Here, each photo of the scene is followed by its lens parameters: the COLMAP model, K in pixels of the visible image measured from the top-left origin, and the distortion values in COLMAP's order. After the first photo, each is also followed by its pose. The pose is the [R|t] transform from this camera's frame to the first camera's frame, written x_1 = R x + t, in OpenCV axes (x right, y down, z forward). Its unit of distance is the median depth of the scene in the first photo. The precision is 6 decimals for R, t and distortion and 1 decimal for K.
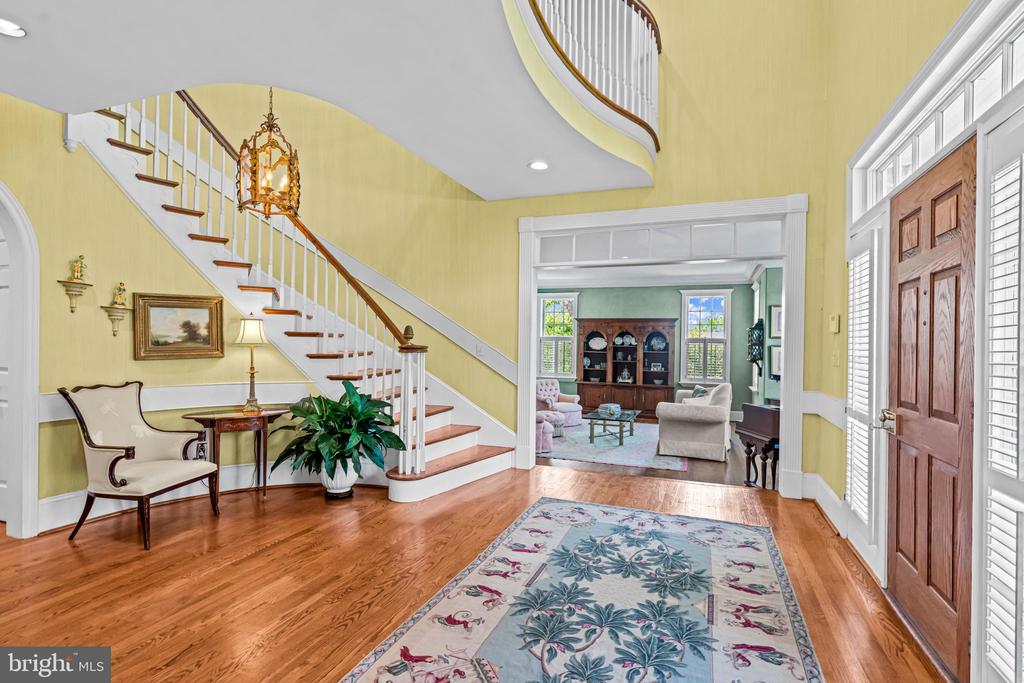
lens RADIAL K [[493.3, 0, 509.1], [0, 493.3, 346.6], [0, 0, 1]] dist [-0.001247, 0.000416]
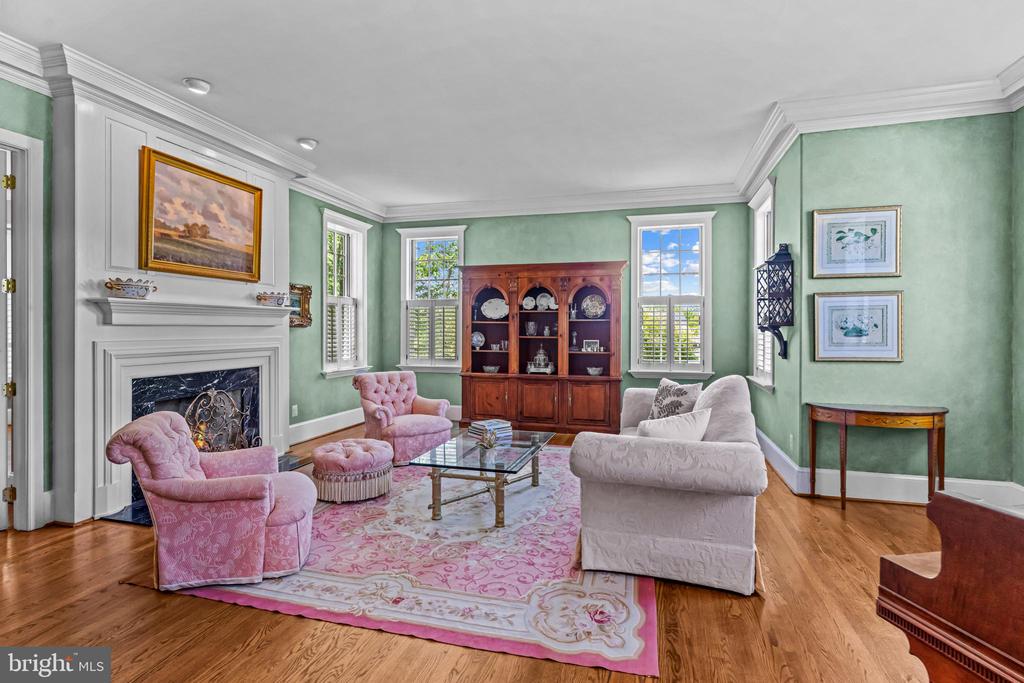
lens RADIAL K [[503.7, 0, 509.5], [0, 503.7, 336.5], [0, 0, 1]] dist [-0.000952, -0.000473]
pose [[0.994550, -0.015573, 0.103087, 0.138613], [0.014592, 0.999841, 0.010263, 0.022373], [-0.103231, -0.008703, 0.994619, 0.406907]]
